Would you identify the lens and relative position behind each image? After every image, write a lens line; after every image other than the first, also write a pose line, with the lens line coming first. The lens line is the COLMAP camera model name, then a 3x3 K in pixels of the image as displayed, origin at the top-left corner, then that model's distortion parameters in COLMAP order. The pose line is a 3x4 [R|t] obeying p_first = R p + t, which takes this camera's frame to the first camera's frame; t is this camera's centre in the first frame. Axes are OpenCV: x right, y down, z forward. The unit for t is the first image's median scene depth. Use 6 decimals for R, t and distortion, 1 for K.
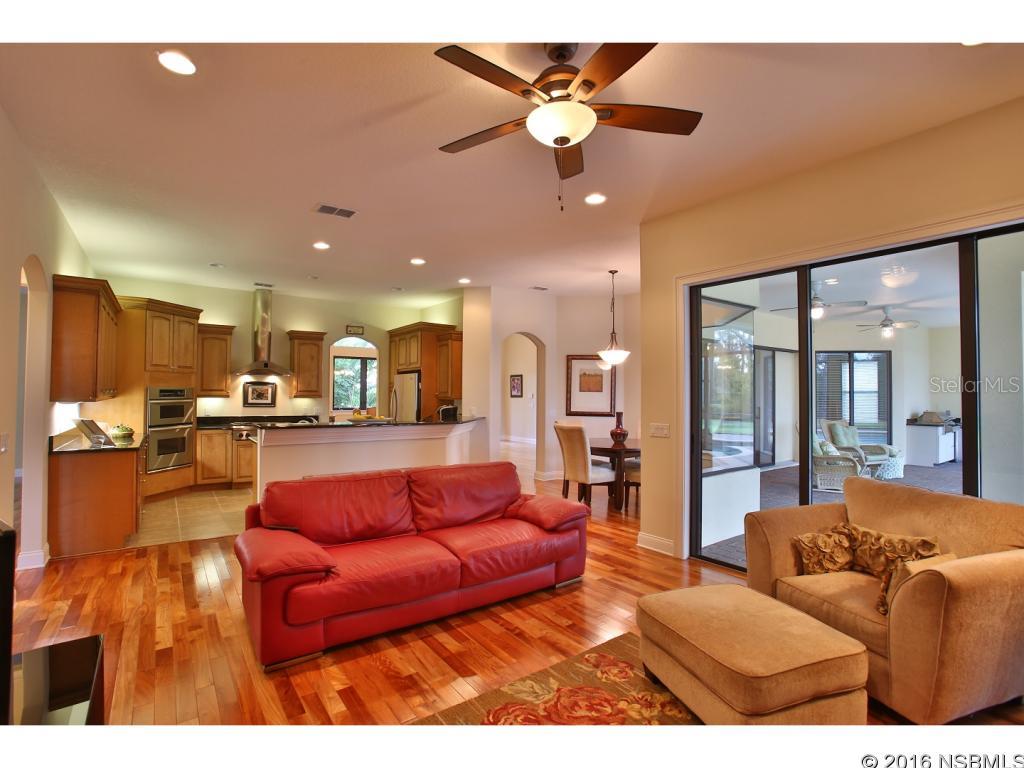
lens RADIAL K [[486.2, 0, 514.9], [0, 486.2, 387.4], [0, 0, 1]] dist [-0.031132, 0.004873]
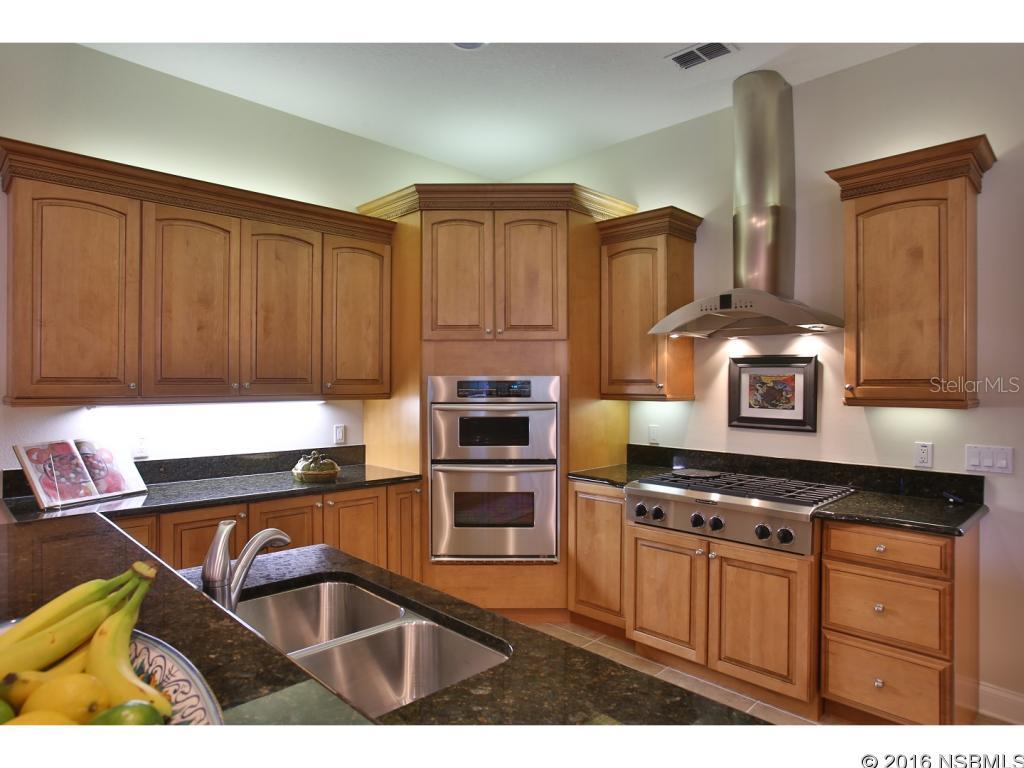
lens RADIAL K [[618.0, 0, 506.3], [0, 618.0, 383.9], [0, 0, 1]] dist [-0.036059, 0.013091]
pose [[0.134999, -0.005563, -0.990830, -0.126418], [0.010219, 0.999939, -0.004222, 0.008224], [0.990793, -0.009555, 0.135048, 0.765073]]
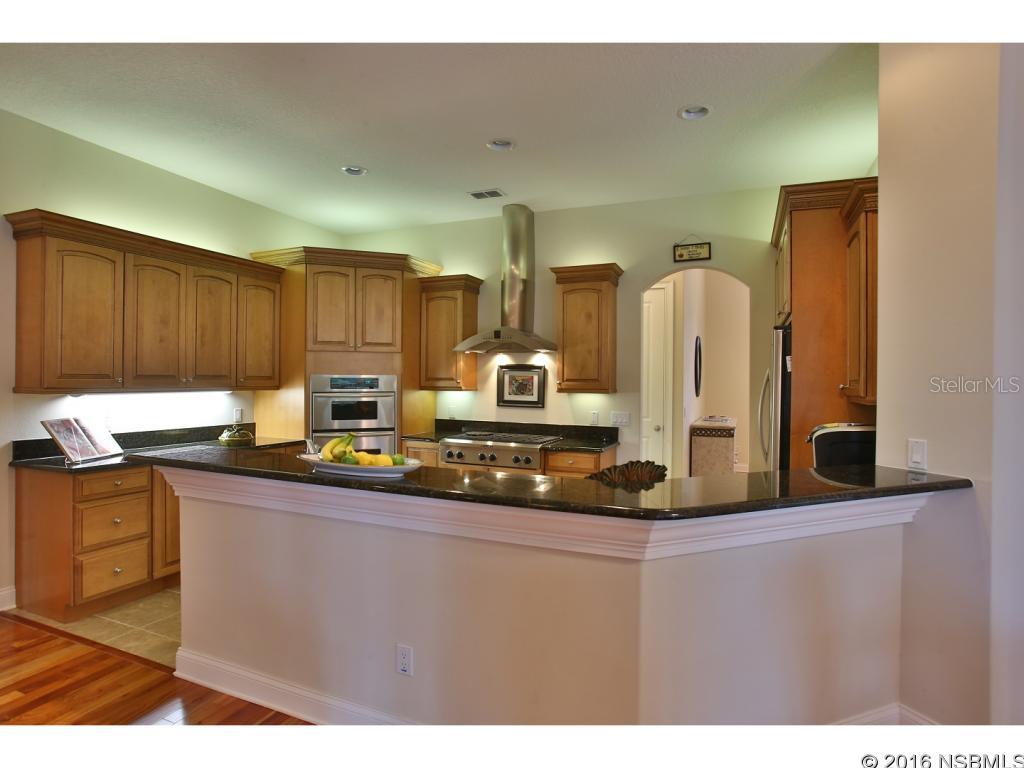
lens RADIAL K [[565.9, 0, 504.1], [0, 565.9, 389.5], [0, 0, 1]] dist [-0.026460, 0.008480]
pose [[0.493153, 0.011343, -0.869869, 0.066392], [0.005305, 0.999857, 0.016046, 0.007741], [0.869926, -0.012527, 0.493022, 0.646857]]
